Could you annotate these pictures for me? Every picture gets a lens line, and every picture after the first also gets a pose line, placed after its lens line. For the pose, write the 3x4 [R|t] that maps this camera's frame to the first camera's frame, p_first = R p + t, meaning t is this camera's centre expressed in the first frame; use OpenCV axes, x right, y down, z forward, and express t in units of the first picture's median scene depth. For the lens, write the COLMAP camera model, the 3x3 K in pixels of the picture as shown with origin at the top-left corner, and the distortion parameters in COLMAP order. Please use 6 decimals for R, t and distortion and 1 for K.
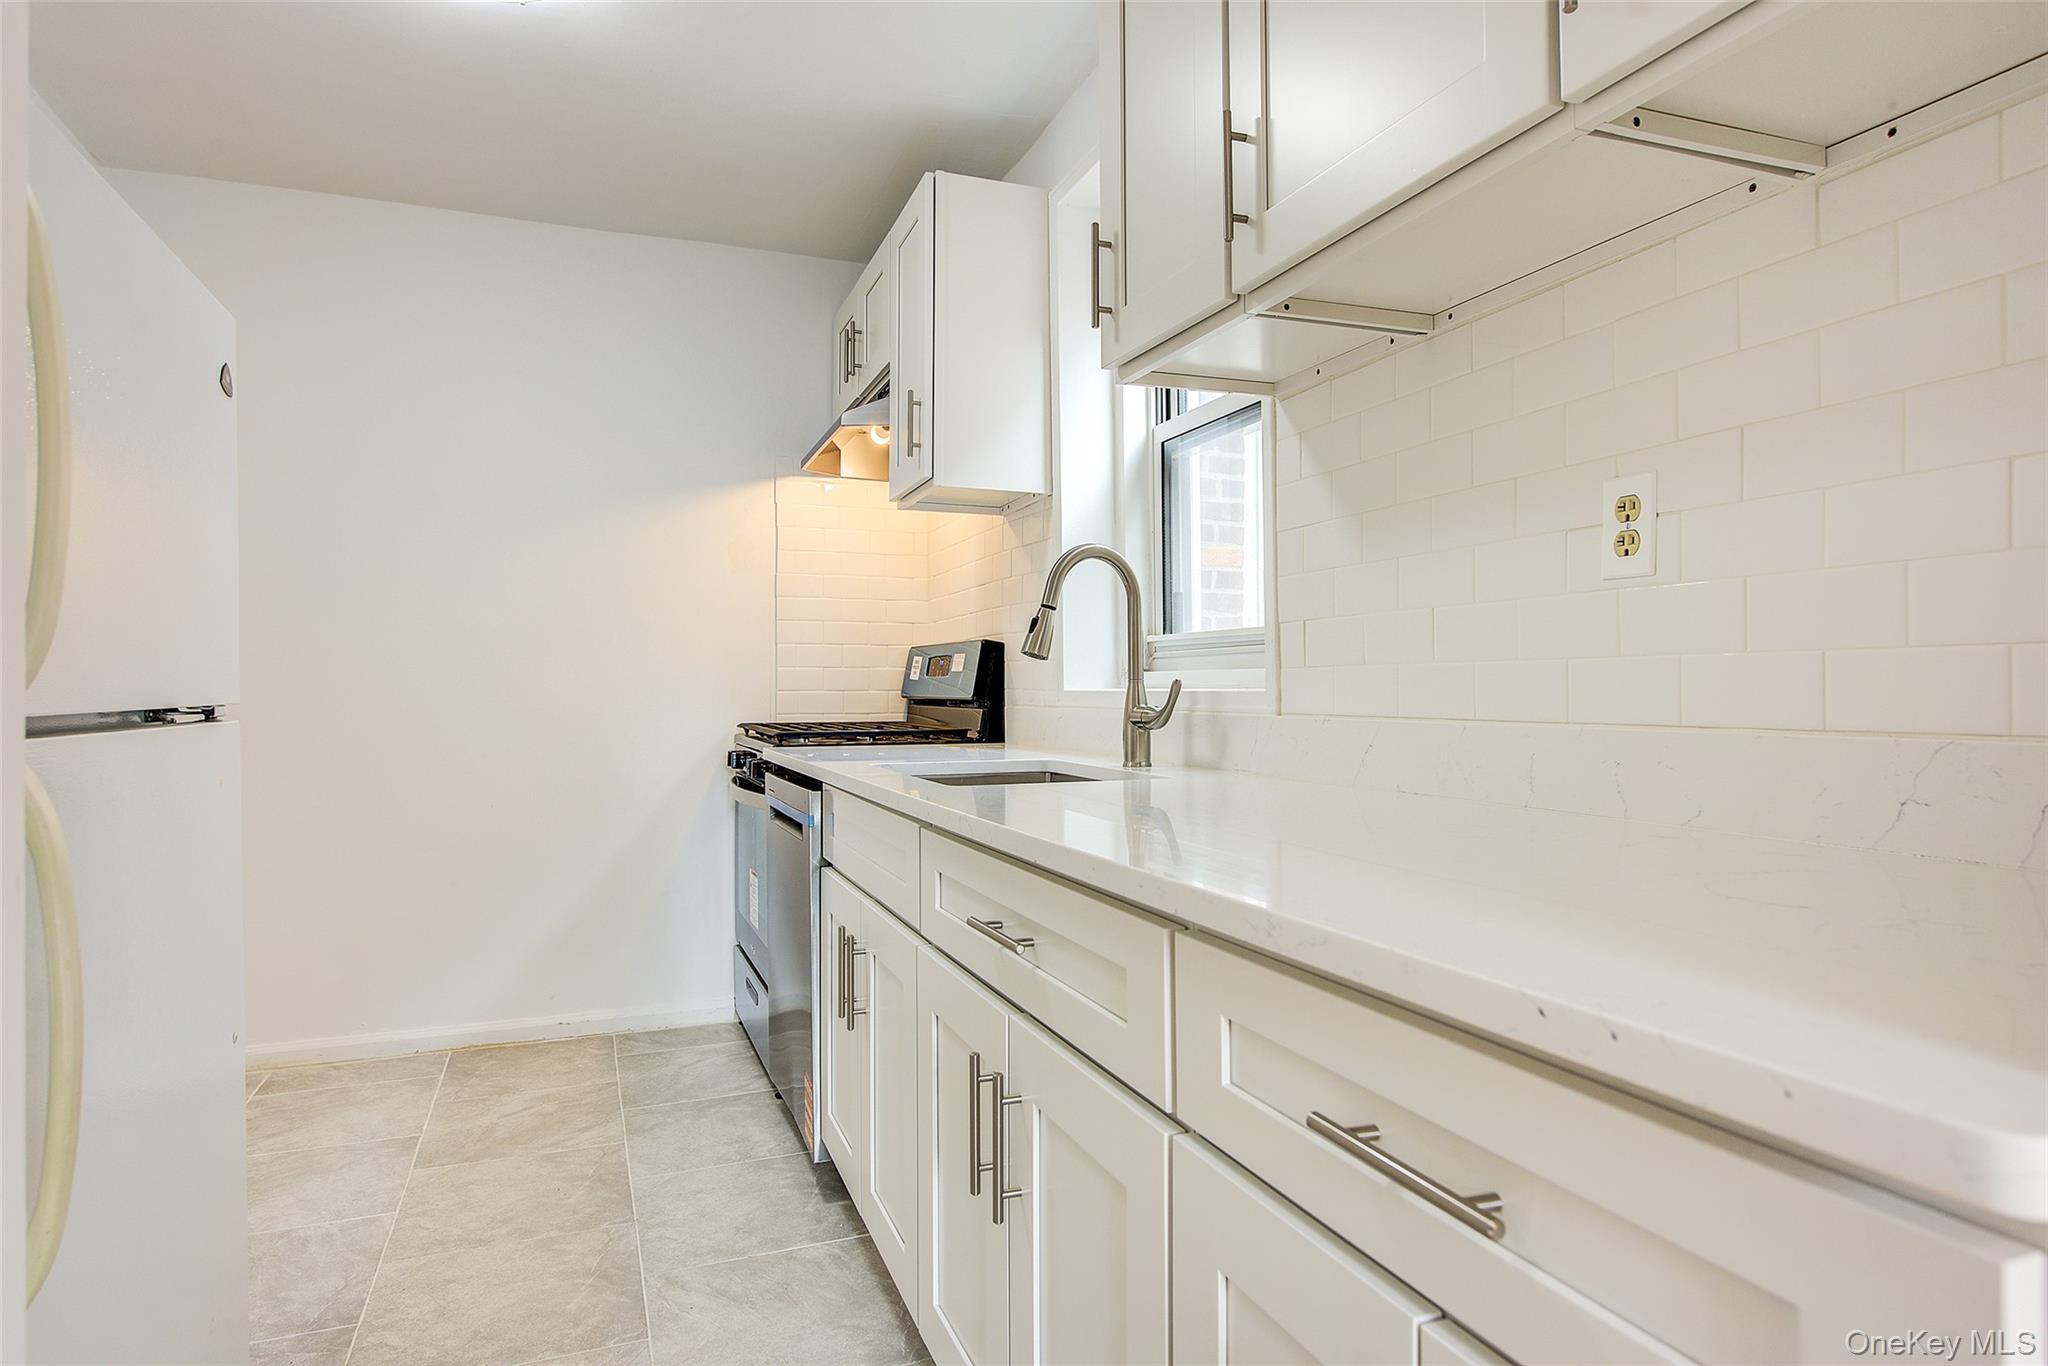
lens RADIAL K [[1207.0, 0, 1024.7], [0, 1207.0, 678.2], [0, 0, 1]] dist [-0.000990, -0.000148]
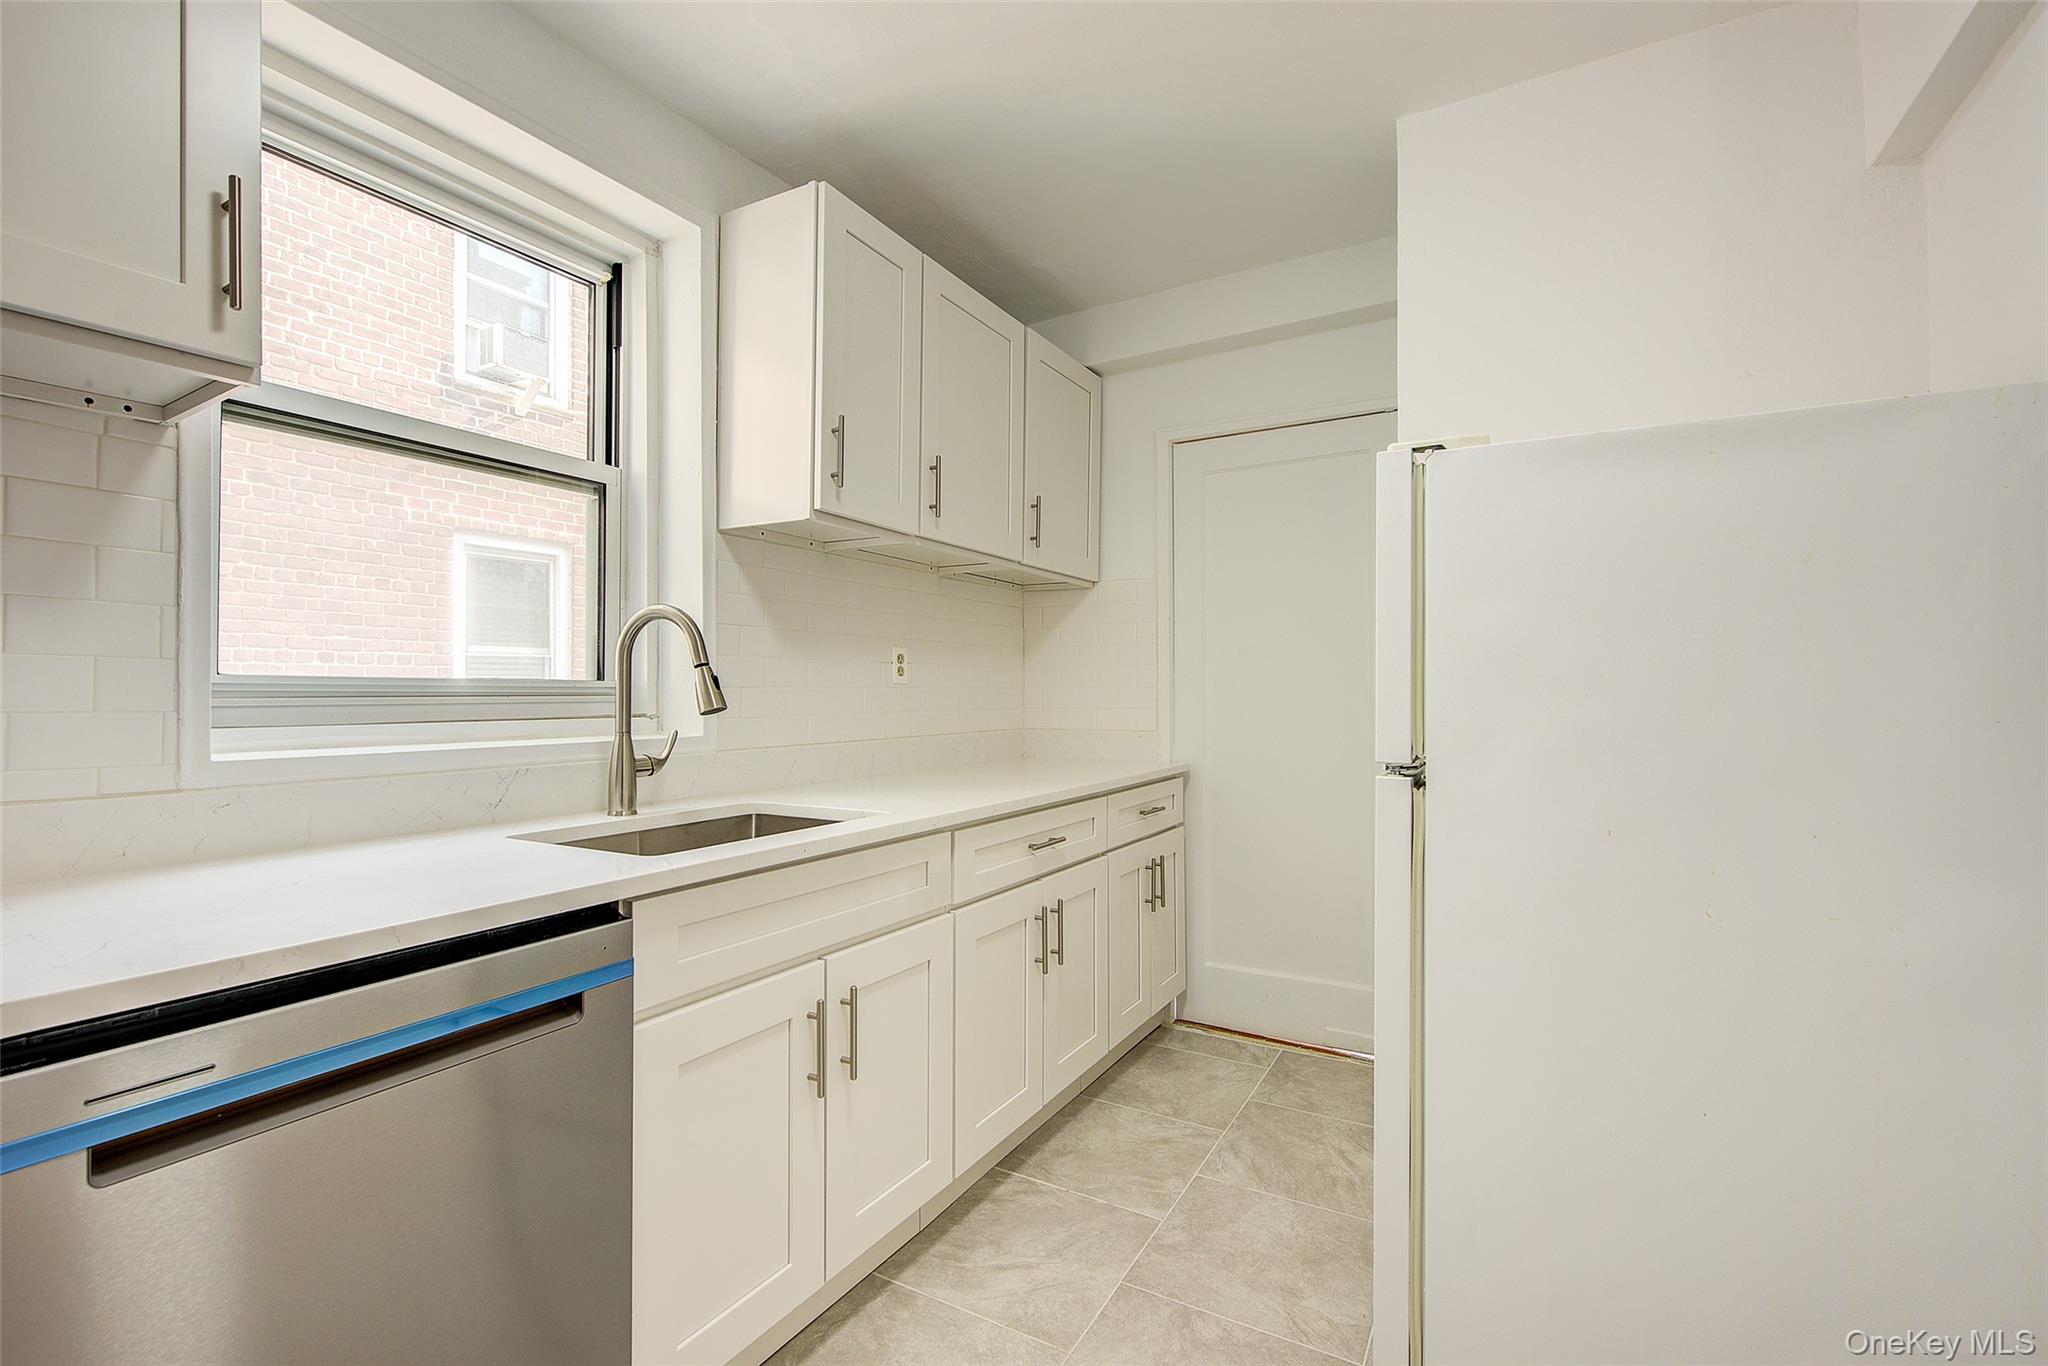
lens RADIAL K [[923.5, 0, 1026.2], [0, 923.5, 689.2], [0, 0, 1]] dist [0.002902, -0.001502]
pose [[-0.628483, 0.004442, 0.777810, -1.433414], [-0.002854, 0.999964, -0.008016, -0.051404], [-0.777818, -0.007258, -0.628448, 2.168259]]
